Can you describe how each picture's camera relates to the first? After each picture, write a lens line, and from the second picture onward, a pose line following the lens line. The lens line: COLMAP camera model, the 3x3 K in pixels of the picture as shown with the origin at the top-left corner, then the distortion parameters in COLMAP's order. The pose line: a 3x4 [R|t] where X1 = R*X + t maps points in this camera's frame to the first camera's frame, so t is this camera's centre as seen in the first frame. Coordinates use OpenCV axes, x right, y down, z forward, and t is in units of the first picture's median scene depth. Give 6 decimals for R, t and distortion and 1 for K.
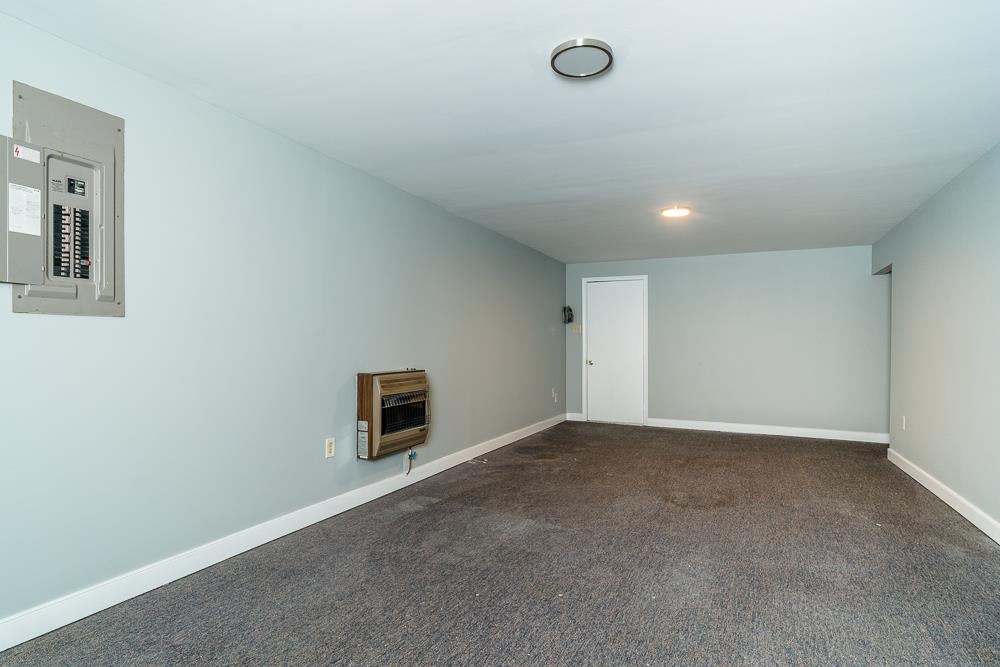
lens RADIAL K [[512.6, 0, 500.2], [0, 512.6, 336.2], [0, 0, 1]] dist [-0.005515, -0.000576]
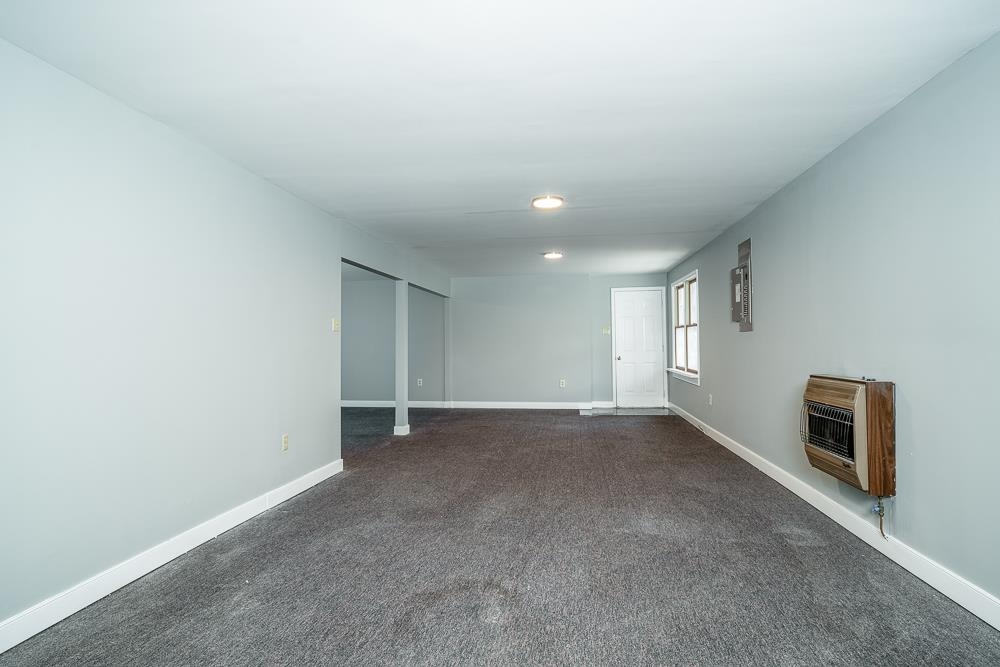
lens RADIAL K [[512.6, 0, 500.2], [0, 512.6, 336.2], [0, 0, 1]] dist [-0.005515, -0.000576]
pose [[-0.951201, -0.003313, -0.308554, 0.578096], [0.006618, 0.999493, -0.031132, 0.030095], [0.308500, -0.031654, -0.950697, 1.724654]]
